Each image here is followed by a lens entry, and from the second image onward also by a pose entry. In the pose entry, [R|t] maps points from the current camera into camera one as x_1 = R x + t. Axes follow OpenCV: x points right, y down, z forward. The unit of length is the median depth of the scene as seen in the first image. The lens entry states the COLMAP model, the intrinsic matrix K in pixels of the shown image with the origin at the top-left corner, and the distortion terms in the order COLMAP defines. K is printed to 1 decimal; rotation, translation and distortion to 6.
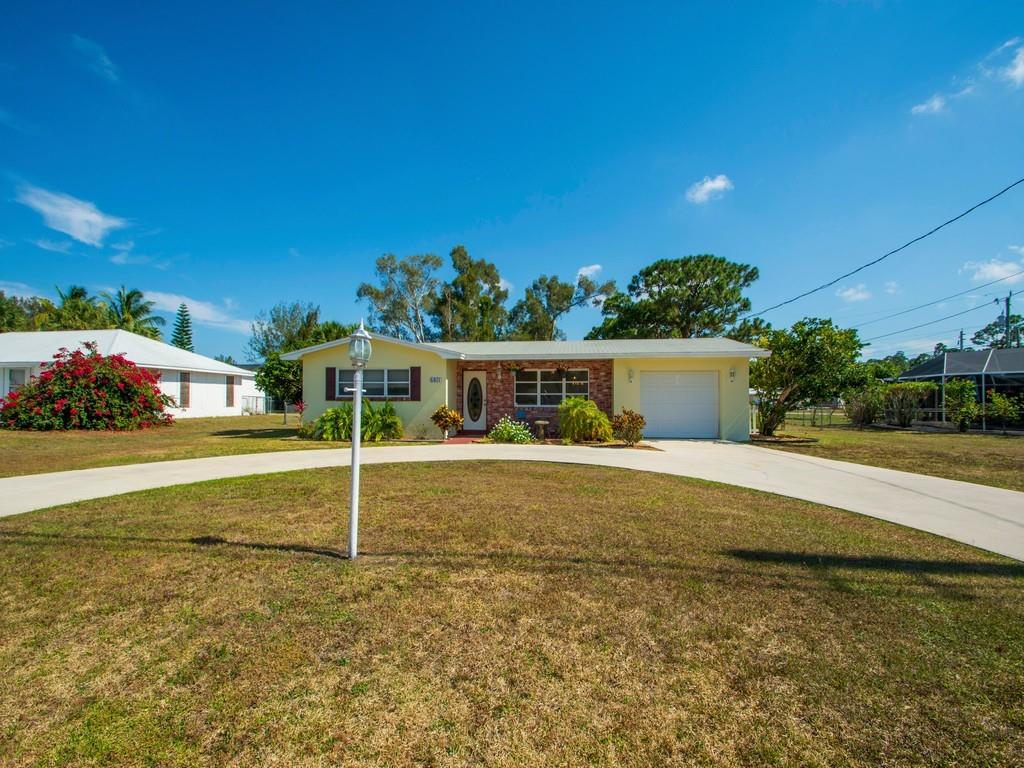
lens RADIAL K [[452.1, 0, 509.0], [0, 452.1, 390.3], [0, 0, 1]] dist [0.014349, -0.015824]
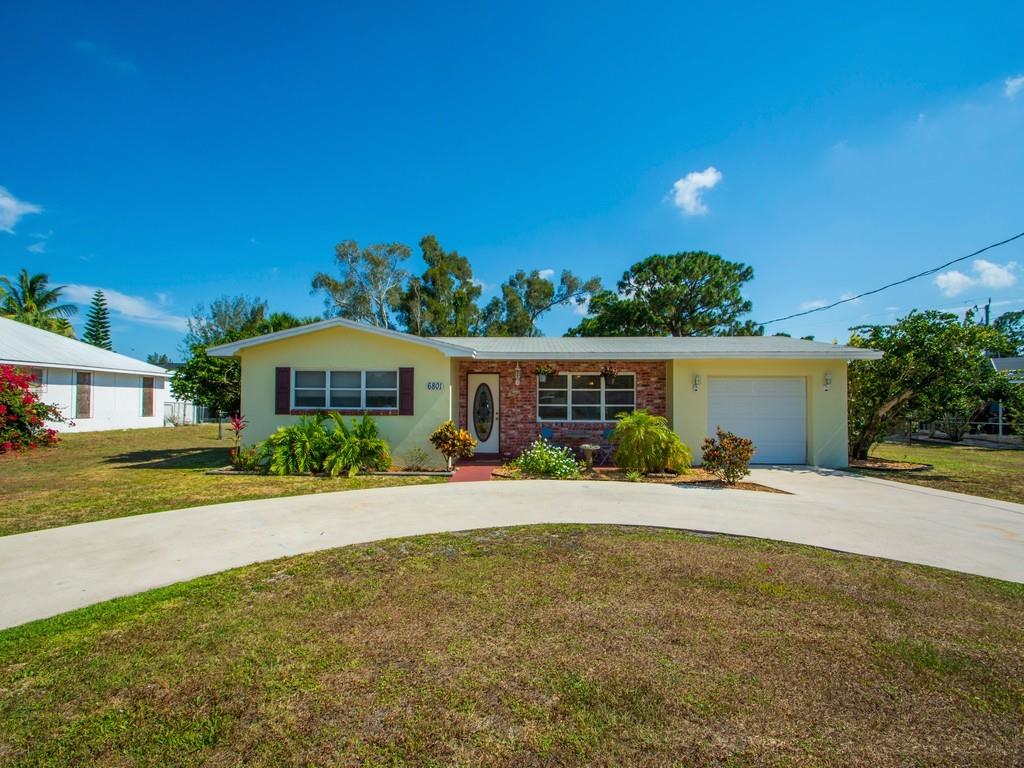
lens RADIAL K [[452.1, 0, 509.0], [0, 452.1, 390.3], [0, 0, 1]] dist [0.014349, -0.015824]
pose [[0.995474, 0.005314, 0.094884, -0.104068], [-0.004741, 0.999969, -0.006270, -0.011337], [-0.094915, 0.005792, 0.995469, 0.250069]]
